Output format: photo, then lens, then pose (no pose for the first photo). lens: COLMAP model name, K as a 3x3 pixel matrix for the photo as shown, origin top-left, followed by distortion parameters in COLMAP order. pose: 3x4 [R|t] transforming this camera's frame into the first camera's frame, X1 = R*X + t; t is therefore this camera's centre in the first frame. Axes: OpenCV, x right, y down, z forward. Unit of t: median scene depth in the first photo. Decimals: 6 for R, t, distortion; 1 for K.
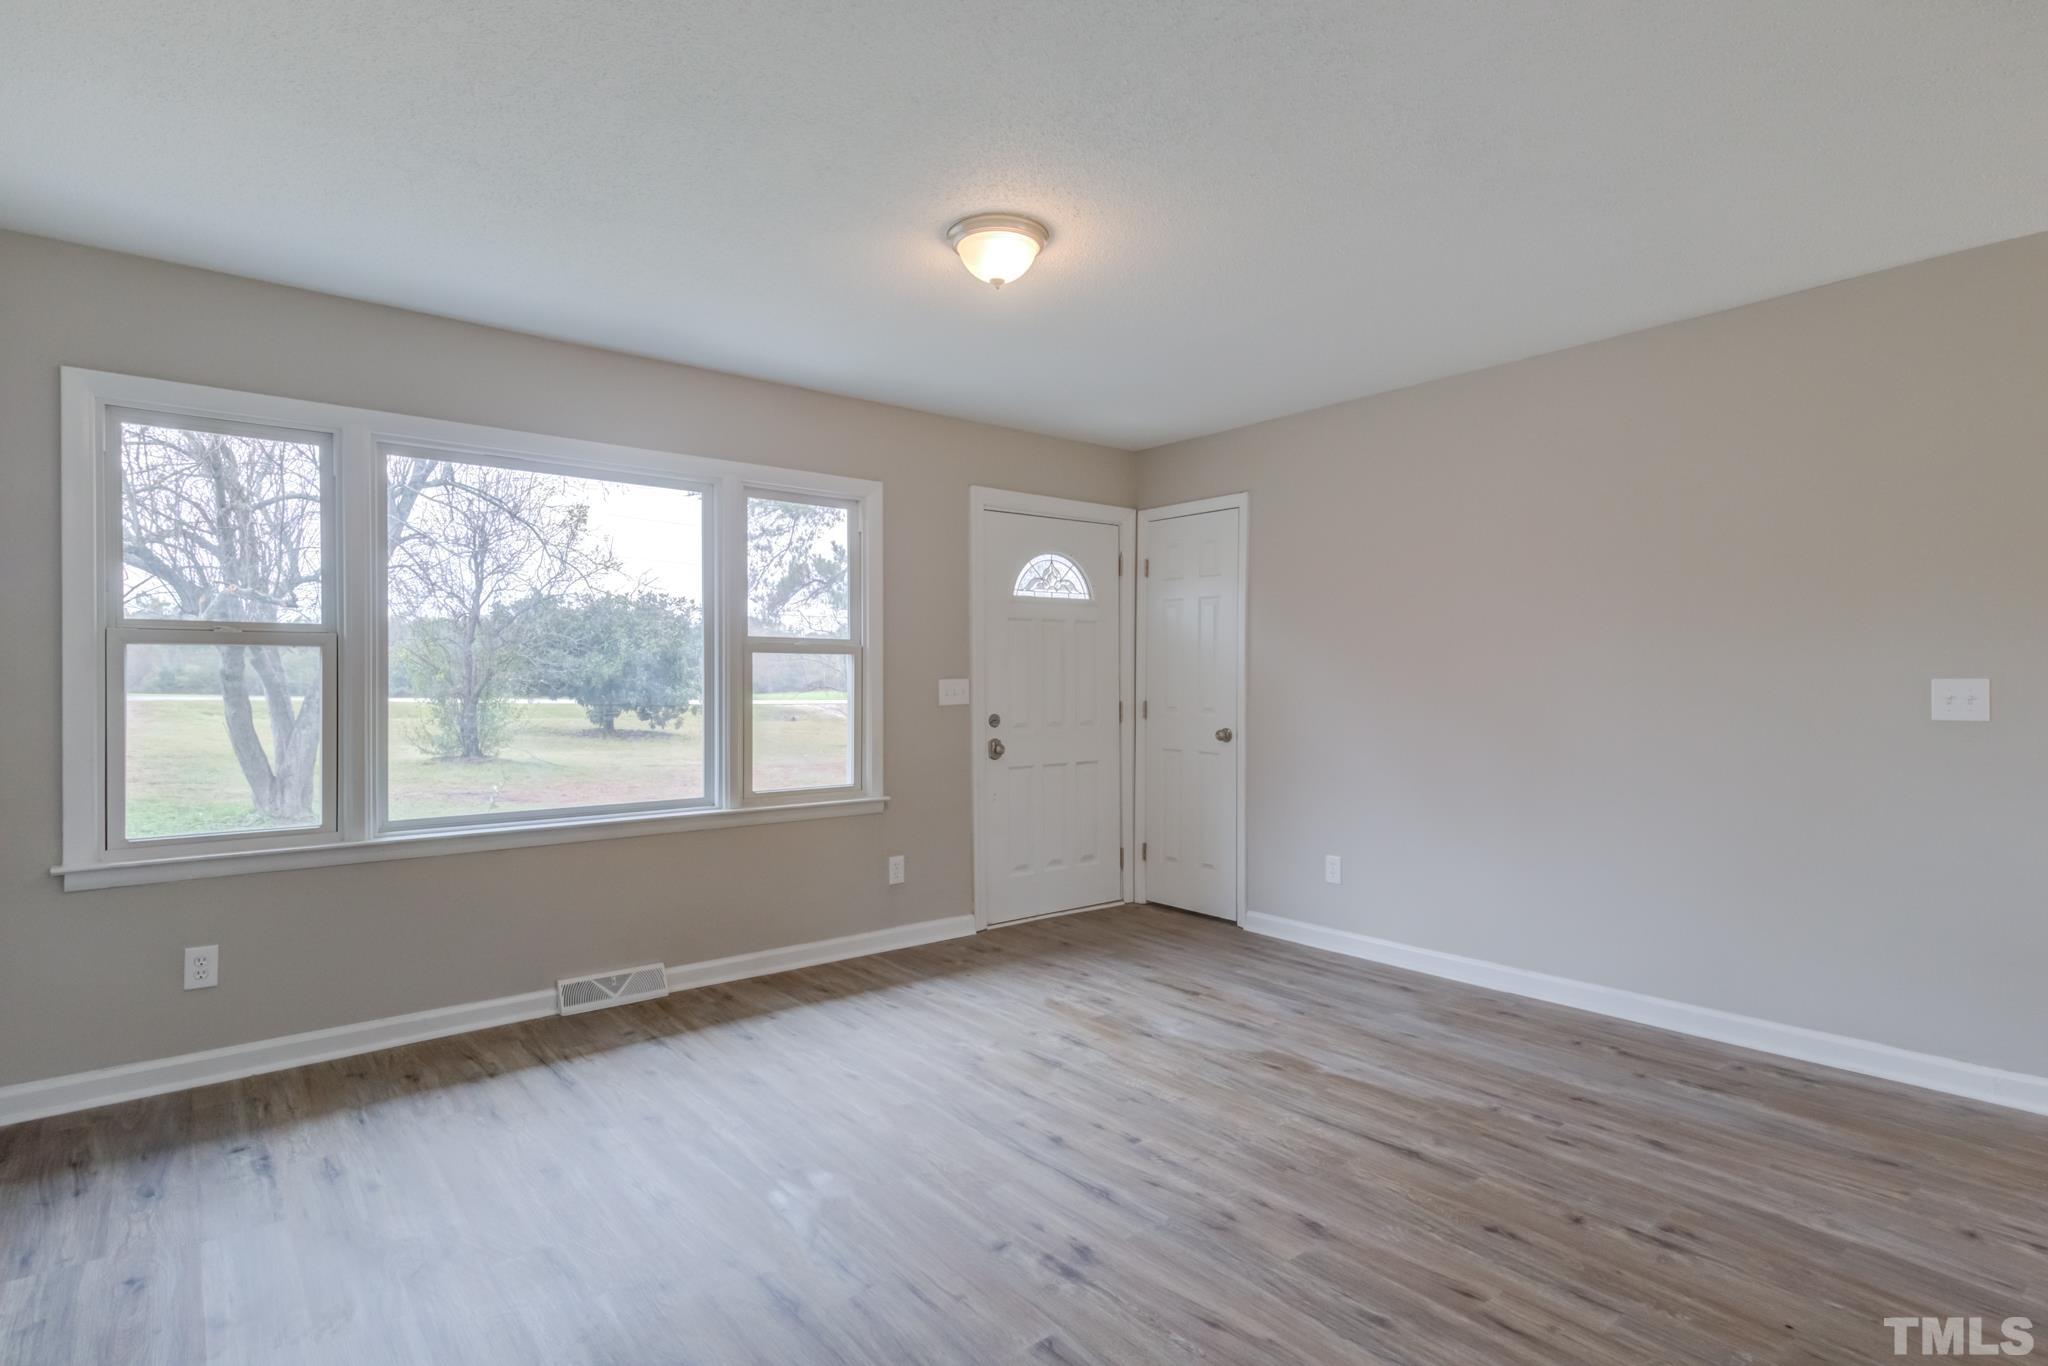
lens RADIAL K [[1045.2, 0, 1042.0], [0, 1045.2, 674.8], [0, 0, 1]] dist [0.021744, -0.002095]
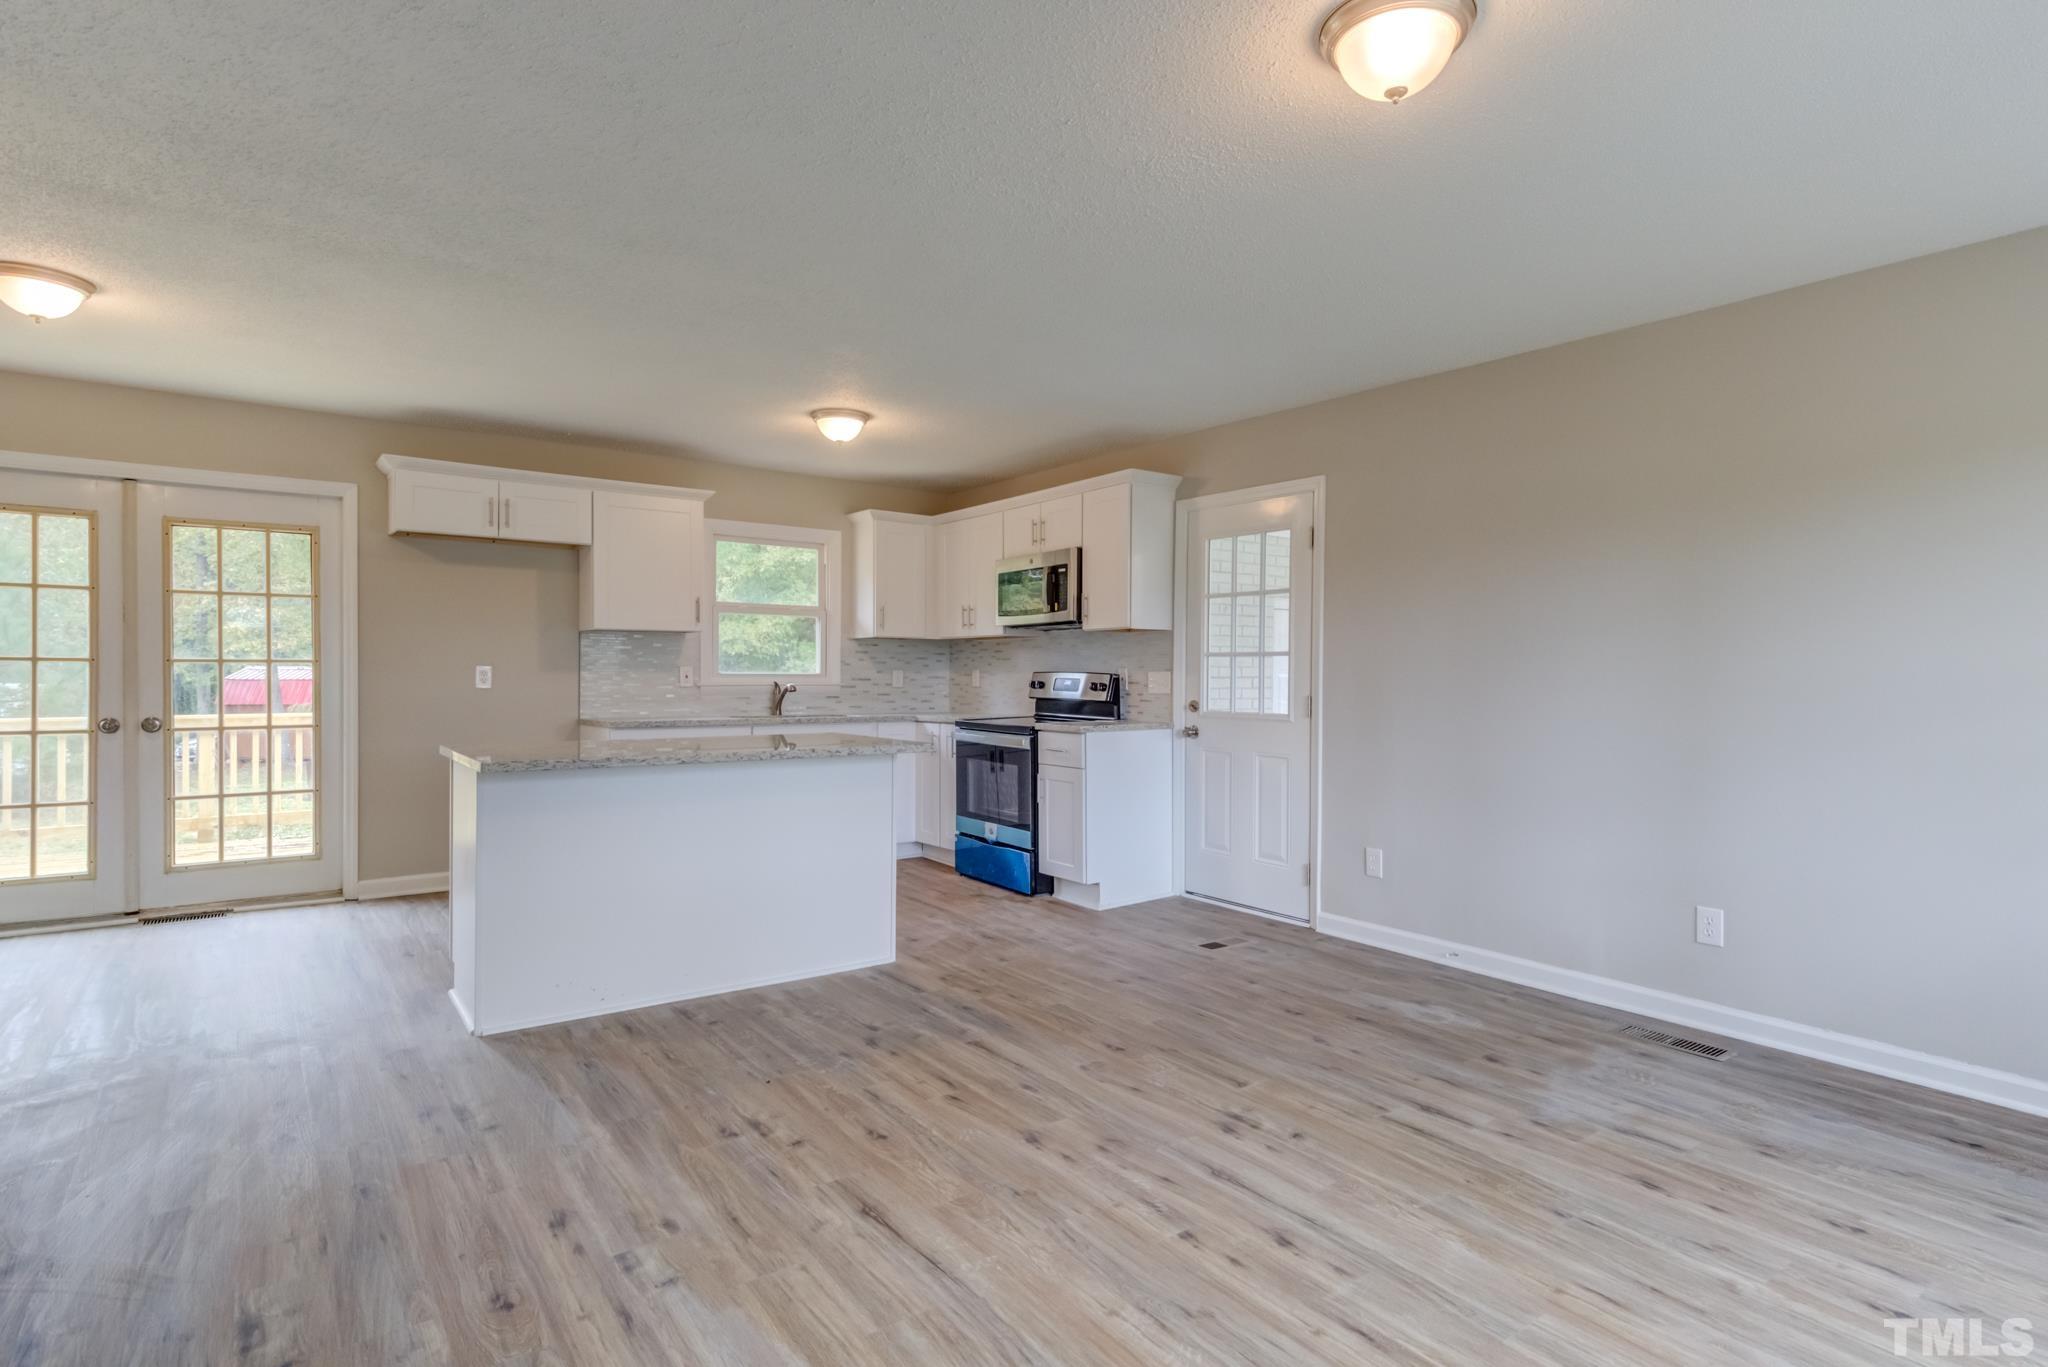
lens RADIAL K [[1067.2, 0, 1029.2], [0, 1067.2, 682.8], [0, 0, 1]] dist [0.017573, -0.001637]
pose [[-0.998127, -0.006461, 0.060829, 0.122897], [-0.006363, 0.999978, 0.001796, 0.010198], [-0.060839, 0.001406, -0.998147, 1.391617]]
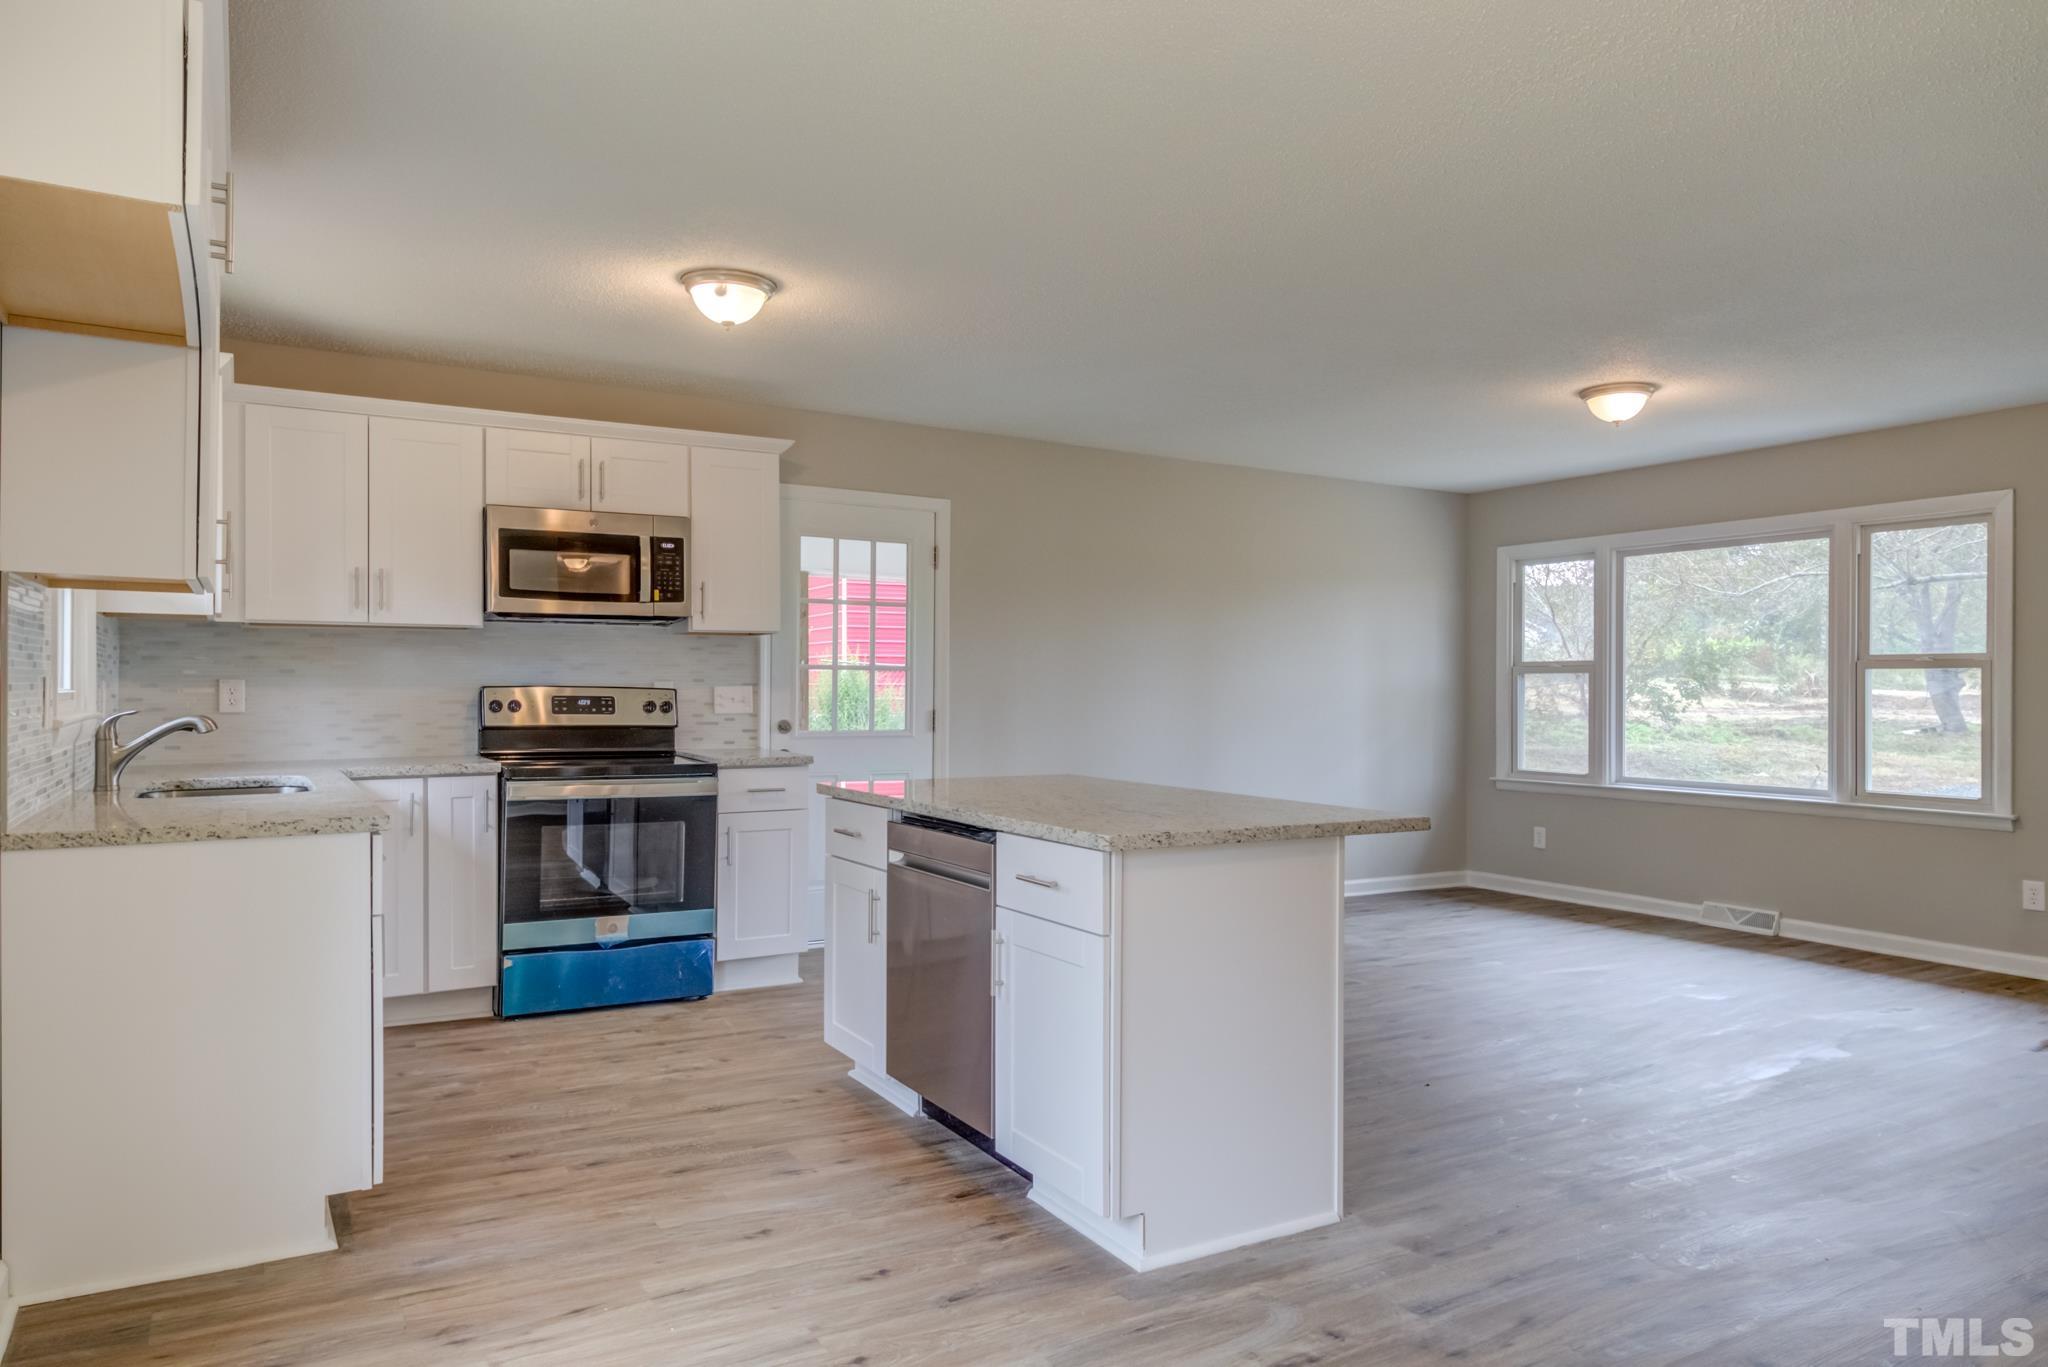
lens RADIAL K [[1354.0, 0, 1048.6], [0, 1354.0, 694.4], [0, 0, 1]] dist [0.066324, -0.058934]
pose [[-0.128420, 0.004896, -0.991708, 1.570745], [0.001849, 0.999987, 0.004697, -0.001660], [0.991718, -0.001230, -0.128427, 0.389068]]
